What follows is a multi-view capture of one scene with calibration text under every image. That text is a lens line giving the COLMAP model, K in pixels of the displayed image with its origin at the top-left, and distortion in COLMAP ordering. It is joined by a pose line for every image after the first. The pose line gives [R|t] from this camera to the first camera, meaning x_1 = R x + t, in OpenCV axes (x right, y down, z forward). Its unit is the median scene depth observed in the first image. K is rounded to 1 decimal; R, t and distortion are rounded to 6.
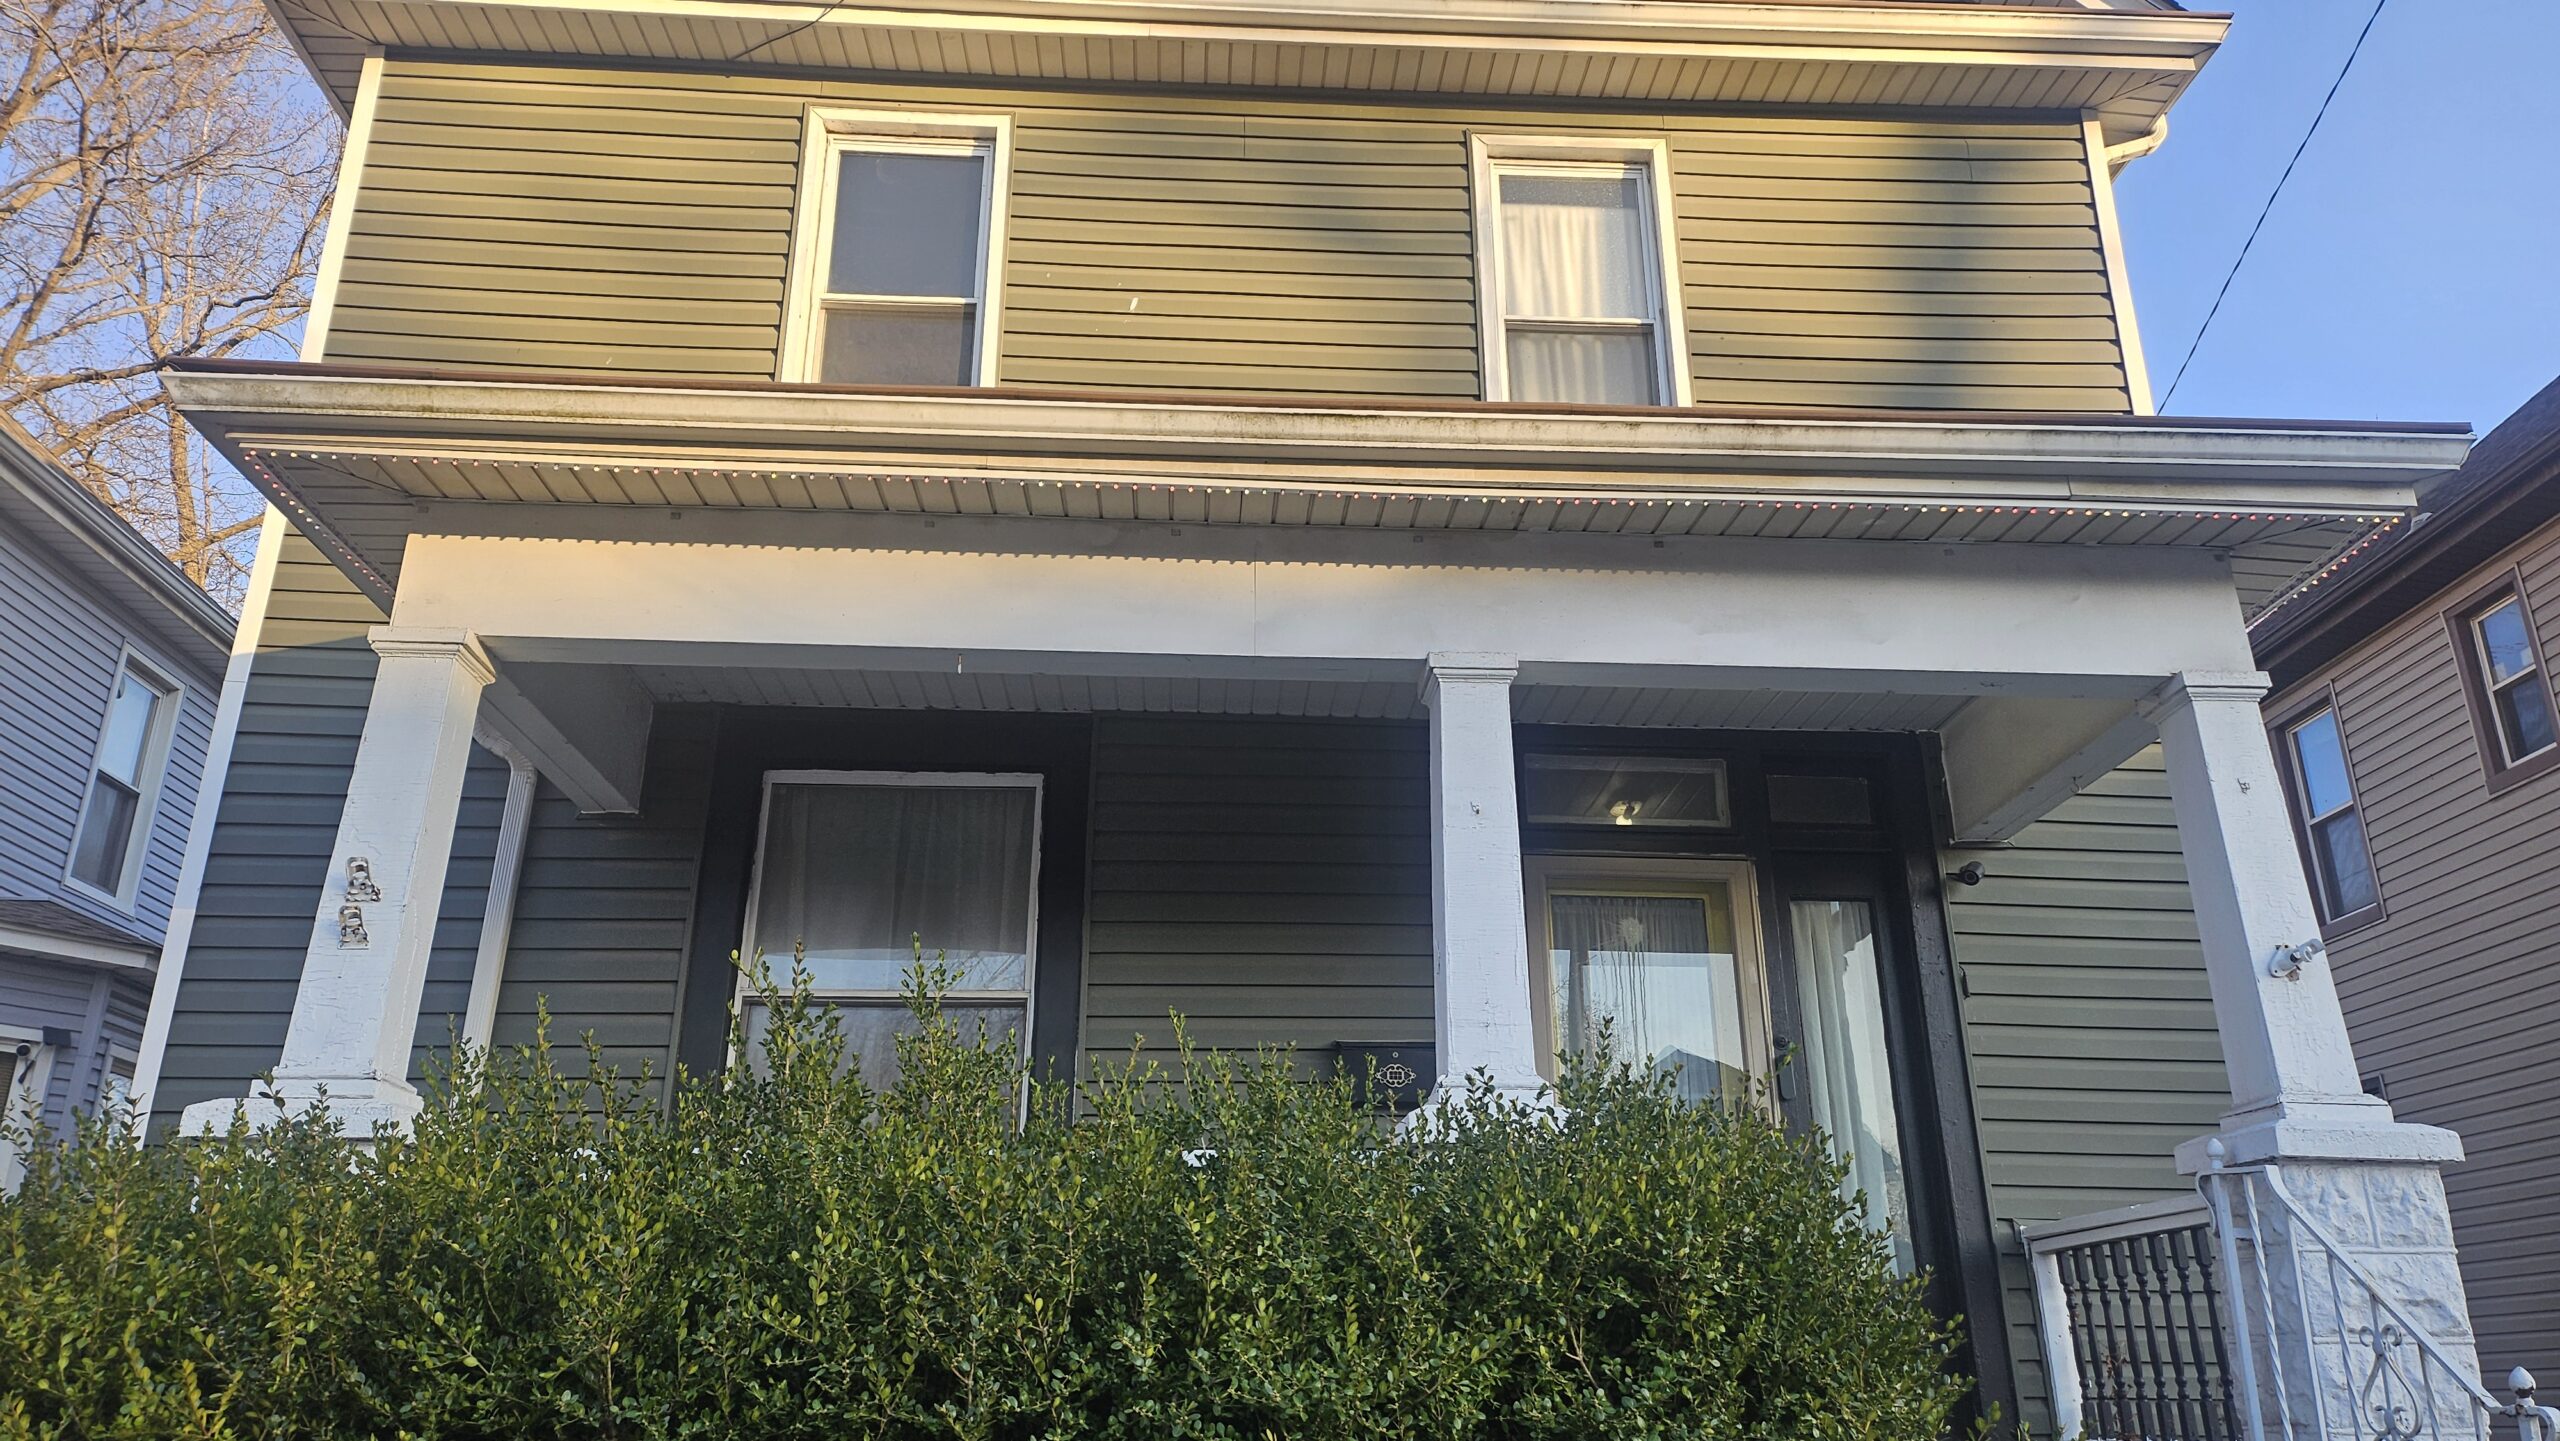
lens RADIAL K [[1763.9, 0, 1280.0], [0, 1763.9, 720.5], [0, 0, 1]] dist [0.065466, 0.000716]
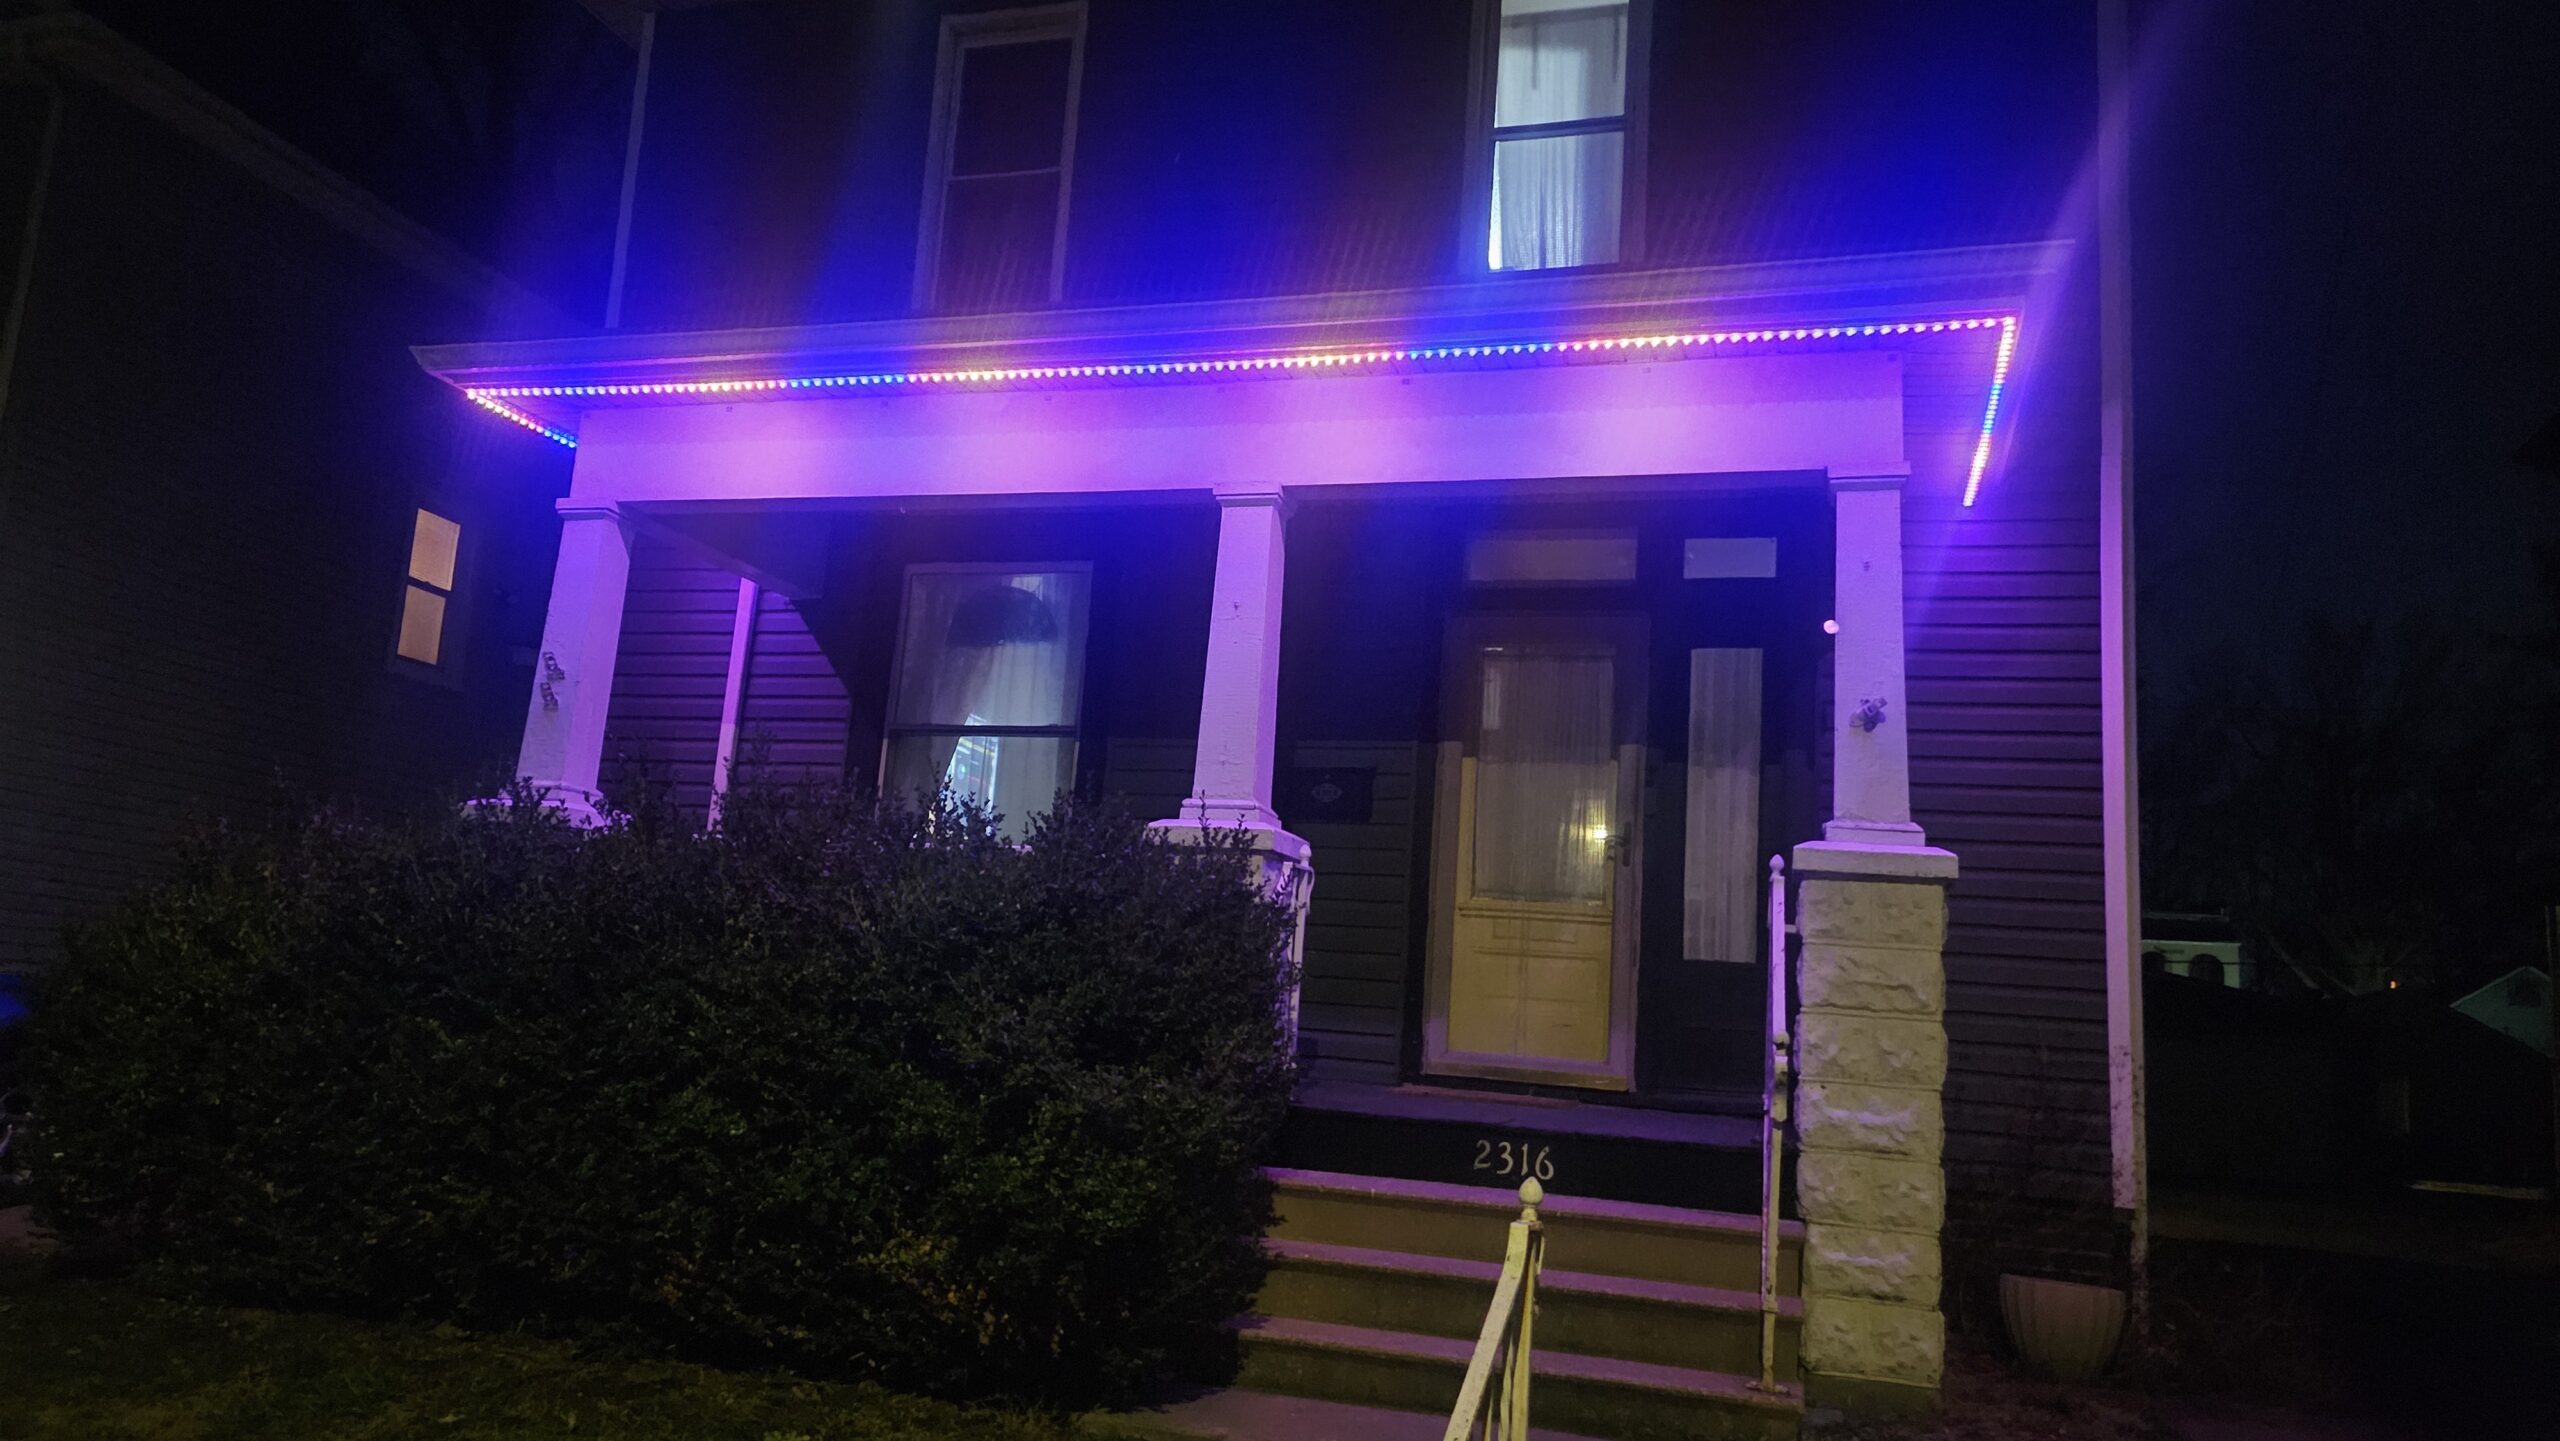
lens RADIAL K [[1763.9, 0, 1280.0], [0, 1763.9, 720.5], [0, 0, 1]] dist [0.065466, 0.000716]
pose [[0.935944, 0.003089, -0.352135, 0.621692], [0.059505, 0.984195, 0.166792, -0.085287], [0.347085, -0.177062, 0.920967, -0.235242]]
